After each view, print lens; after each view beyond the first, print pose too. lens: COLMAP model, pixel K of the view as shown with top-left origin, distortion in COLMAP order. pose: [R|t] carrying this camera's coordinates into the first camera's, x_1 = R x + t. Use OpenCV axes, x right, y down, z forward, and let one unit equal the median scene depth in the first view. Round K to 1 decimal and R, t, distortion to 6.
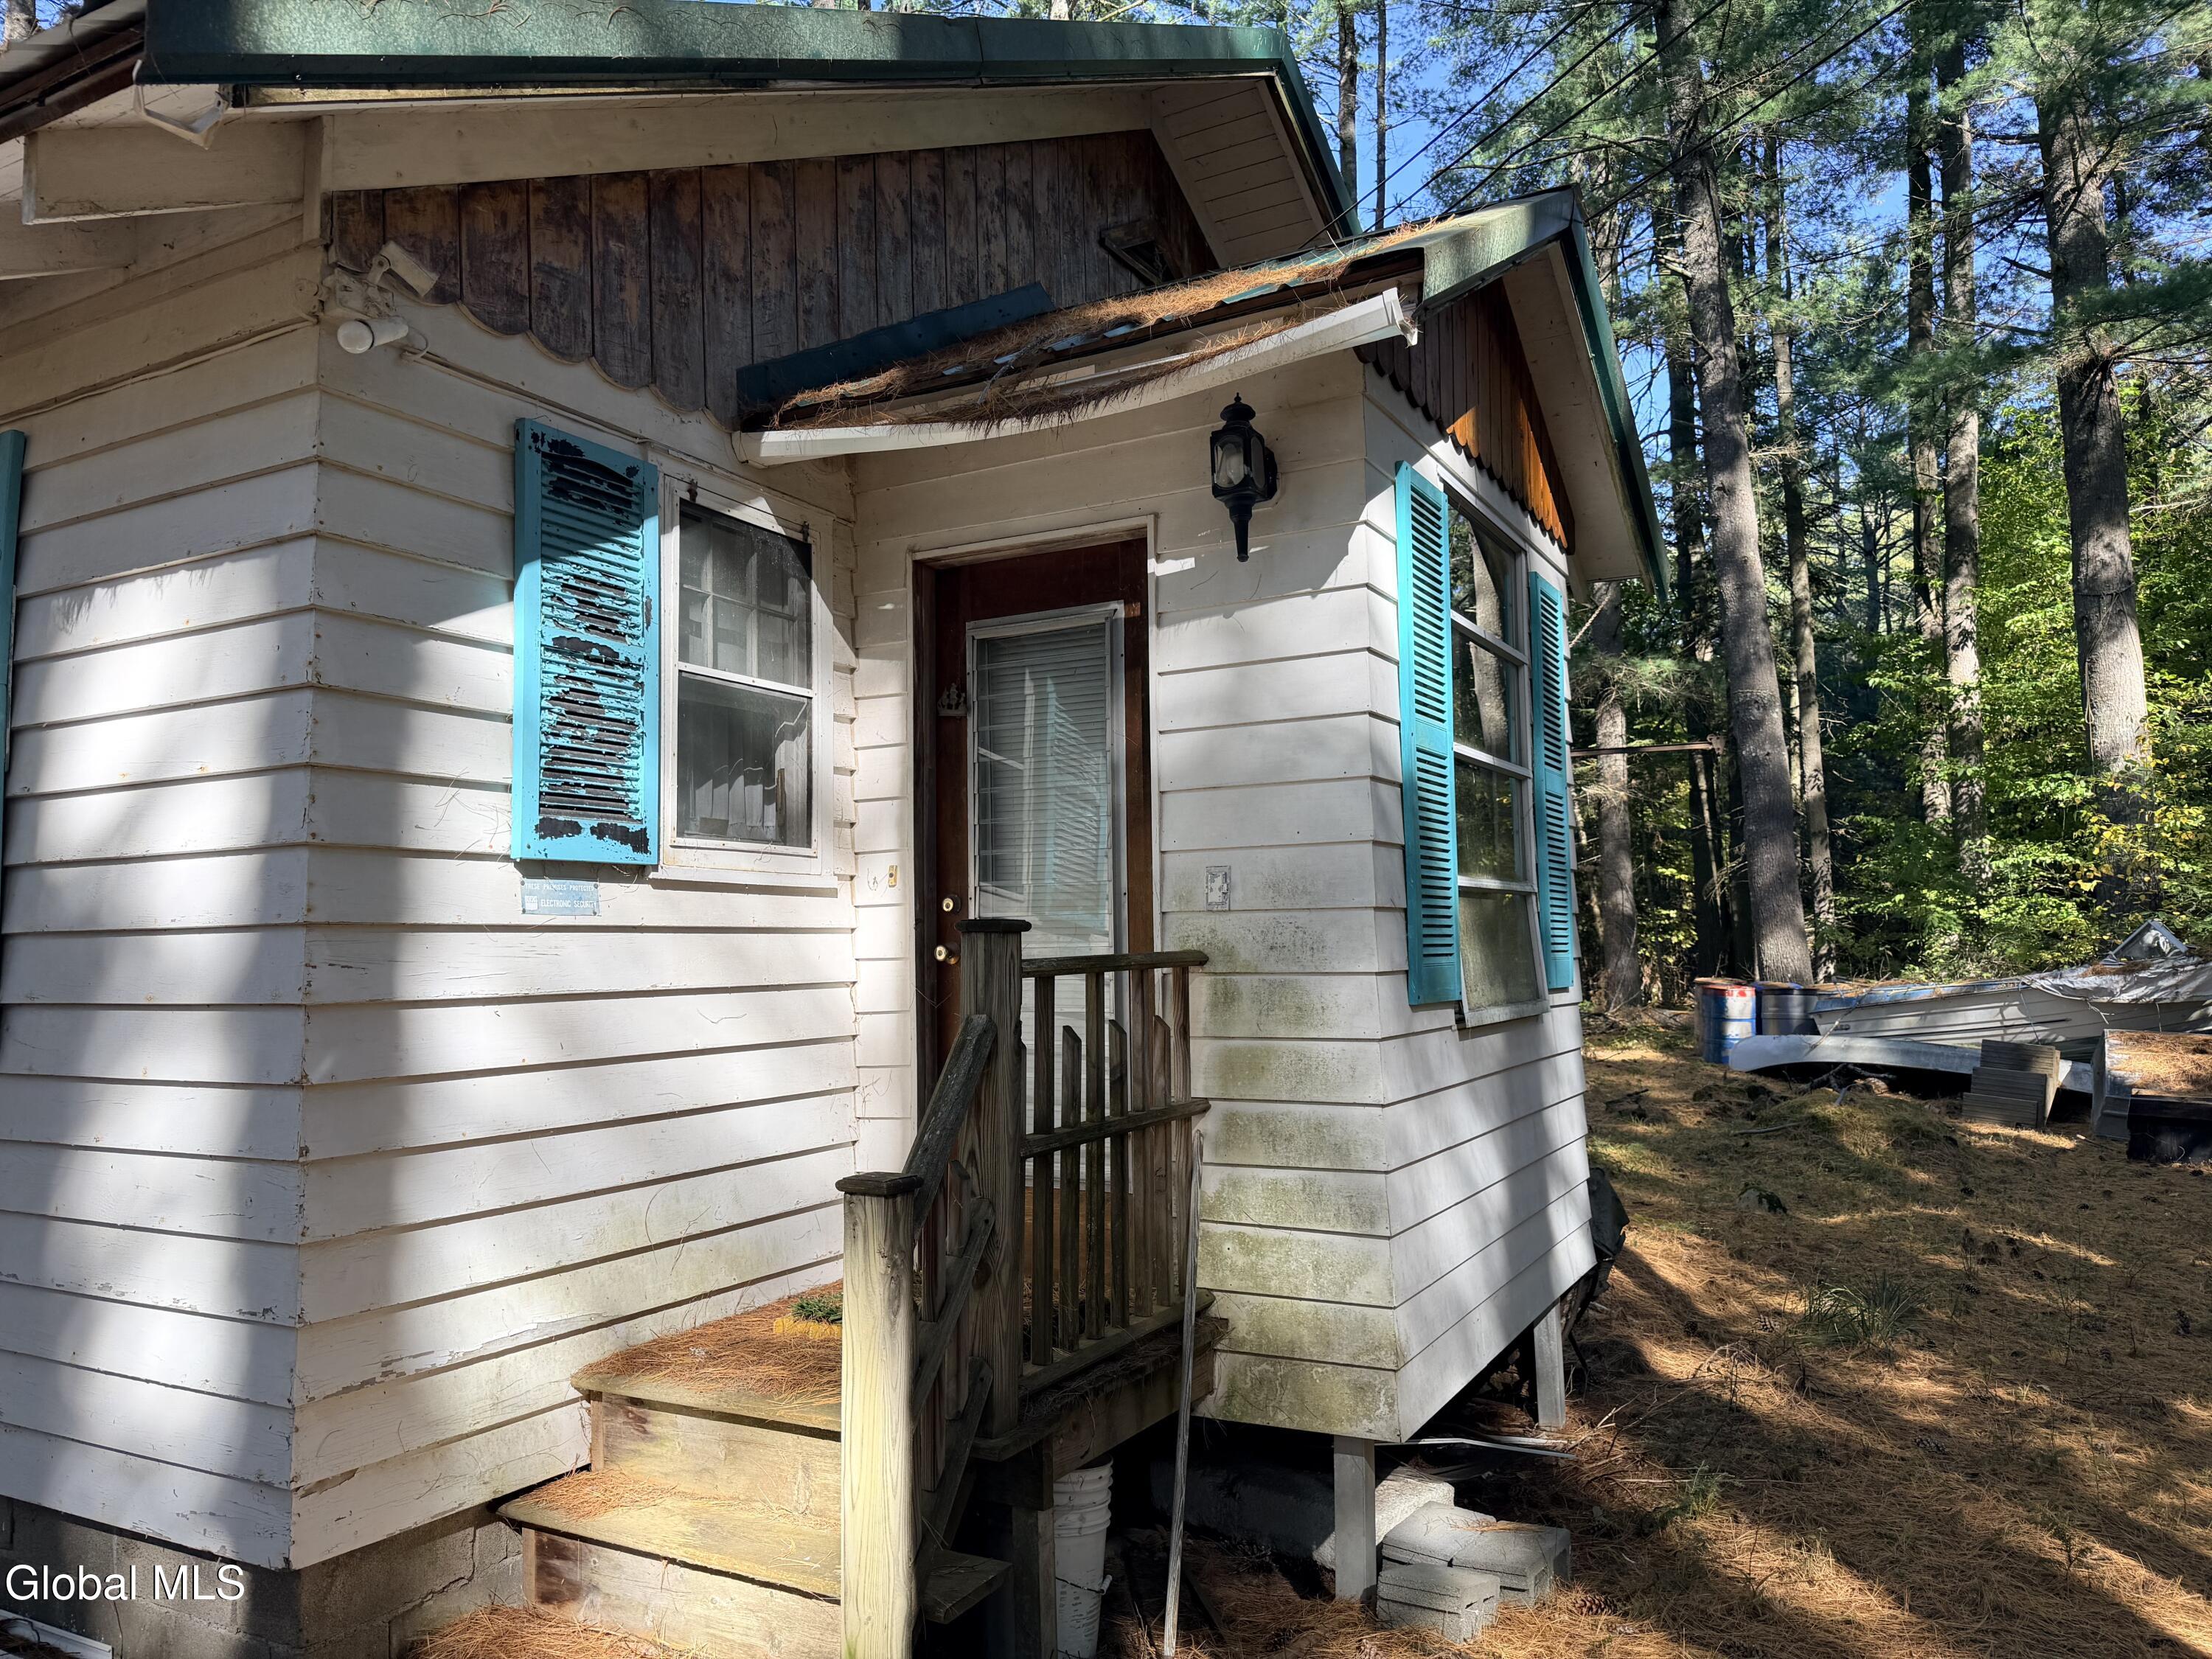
lens RADIAL K [[1570.0, 0, 1108.3], [0, 1570.0, 834.8], [0, 0, 1]] dist [0.002152, -0.001300]
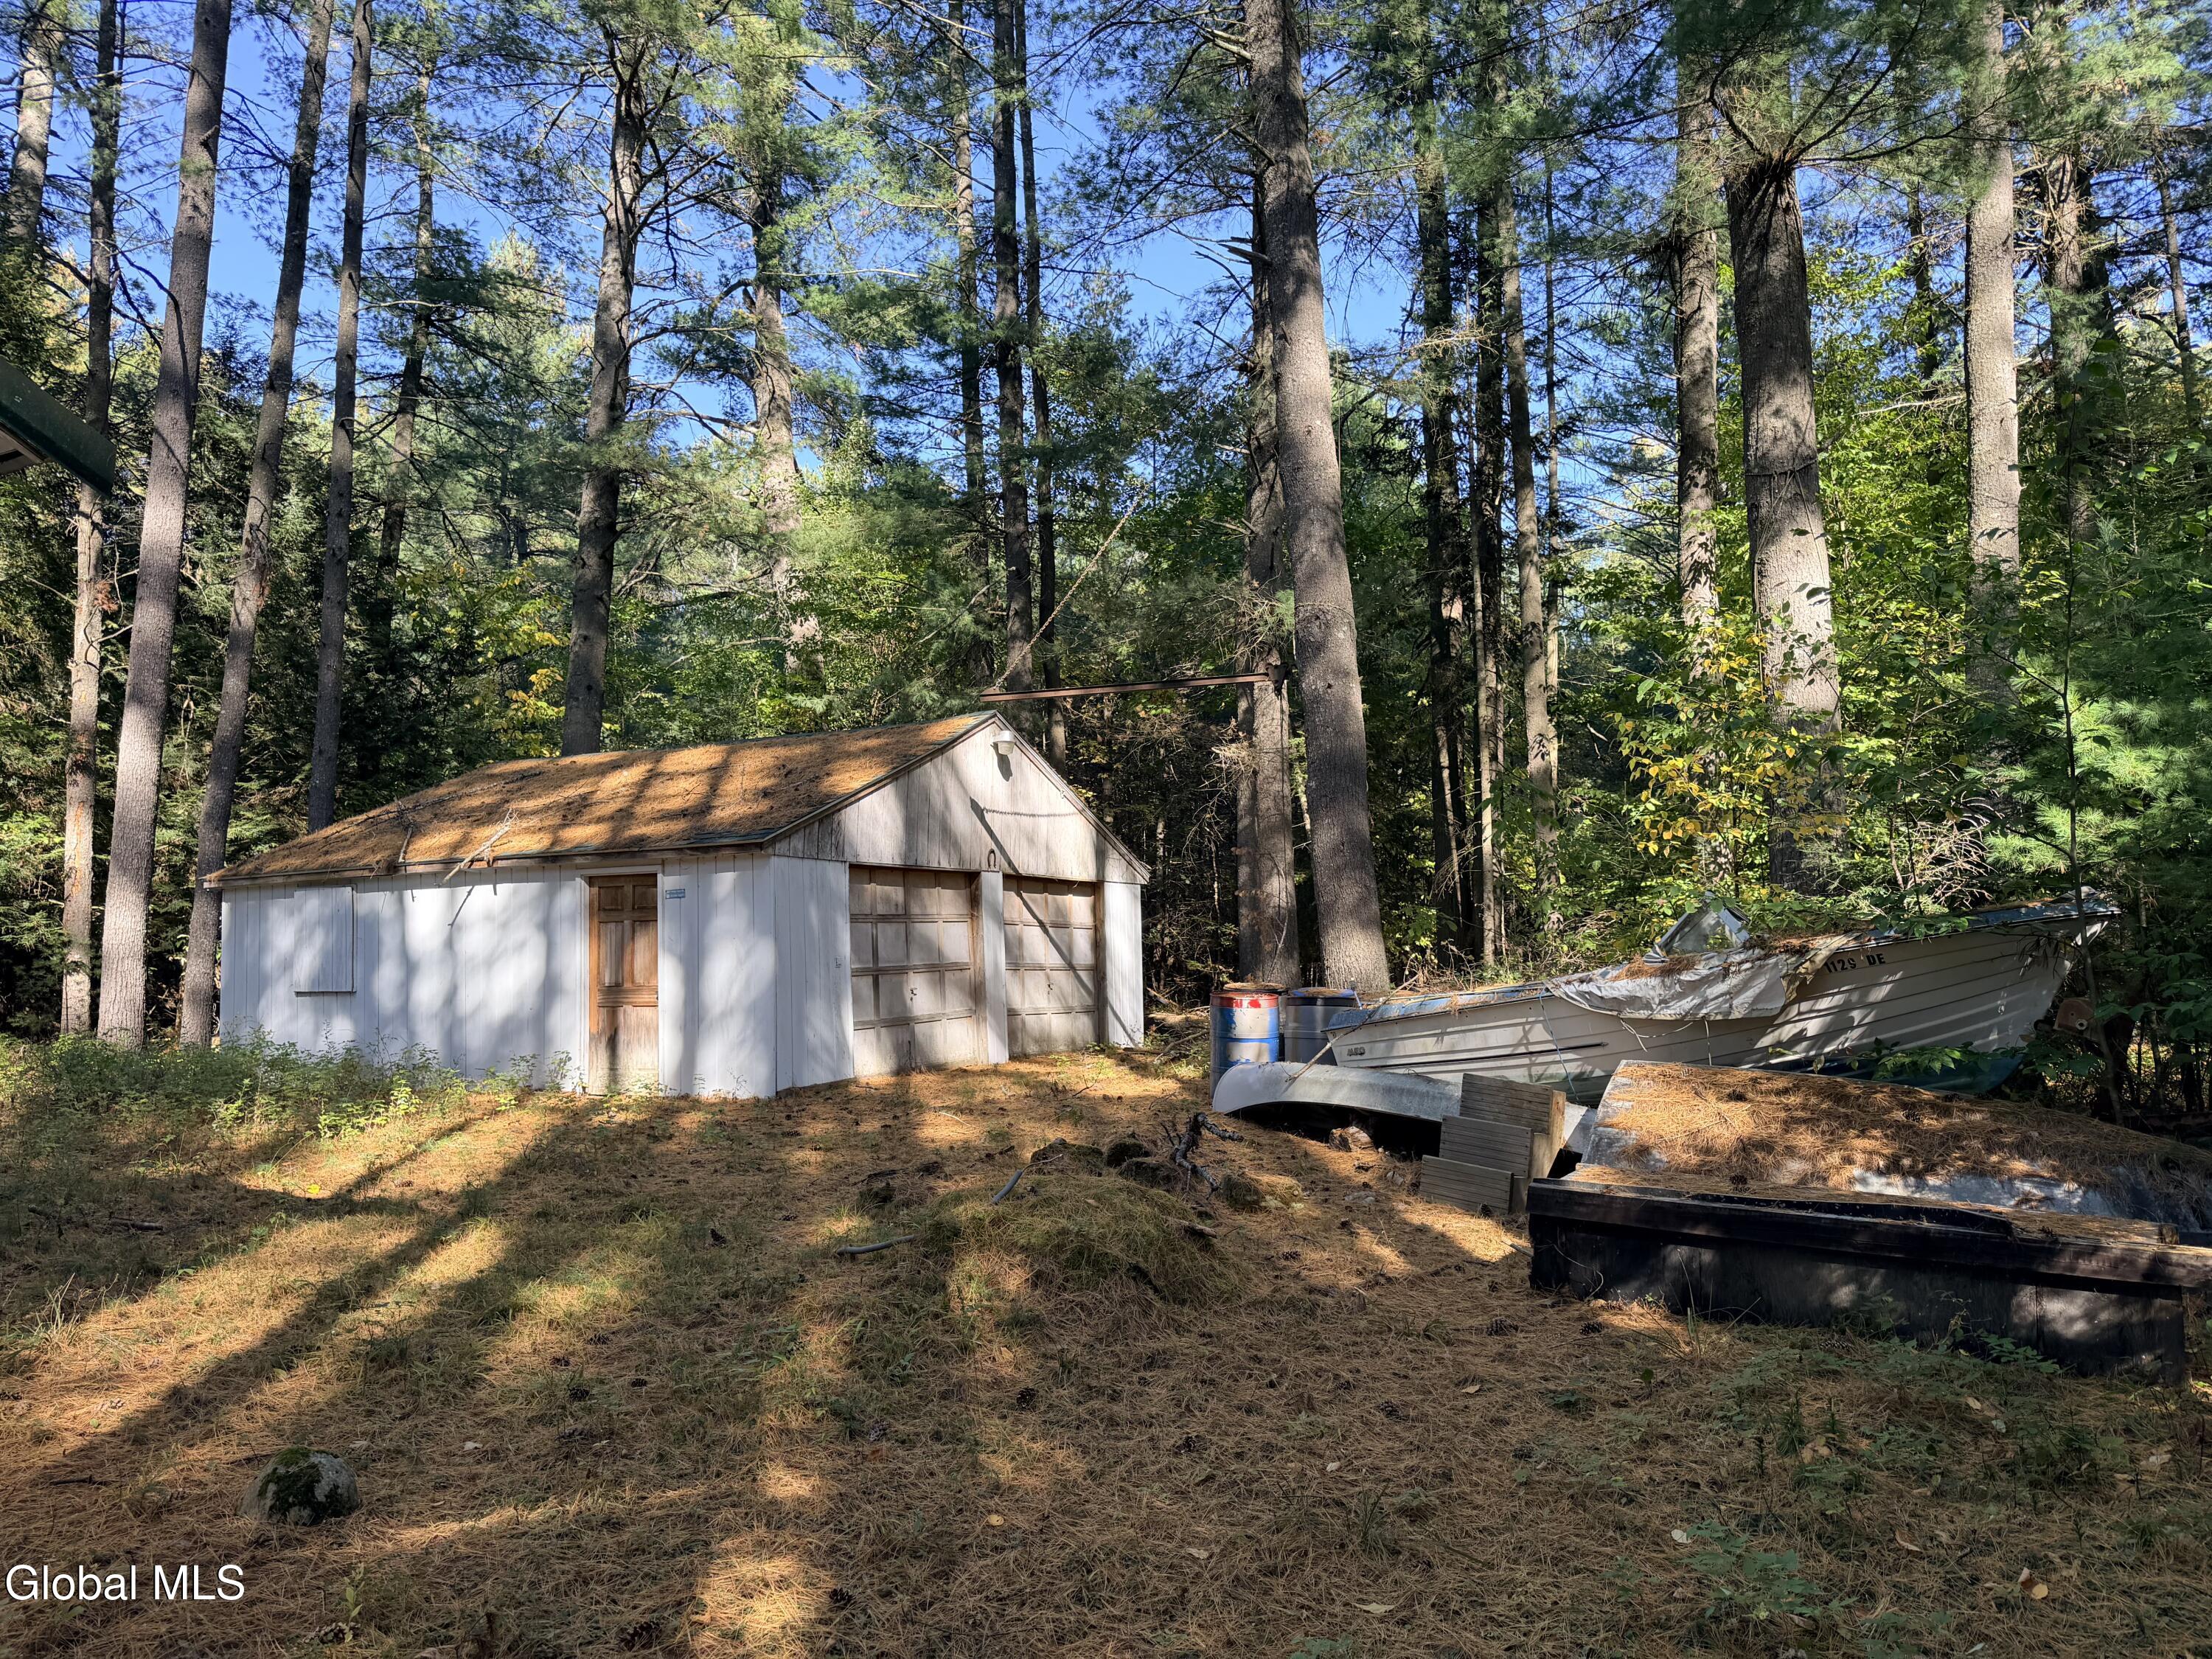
lens RADIAL K [[1570.0, 0, 1103.0], [0, 1570.0, 828.3], [0, 0, 1]] dist [0.002152, -0.001300]
pose [[0.999890, 0.009007, 0.011754, 0.365276], [-0.008854, 0.999876, -0.013036, 0.033469], [-0.011870, 0.012931, 0.999846, 0.306757]]
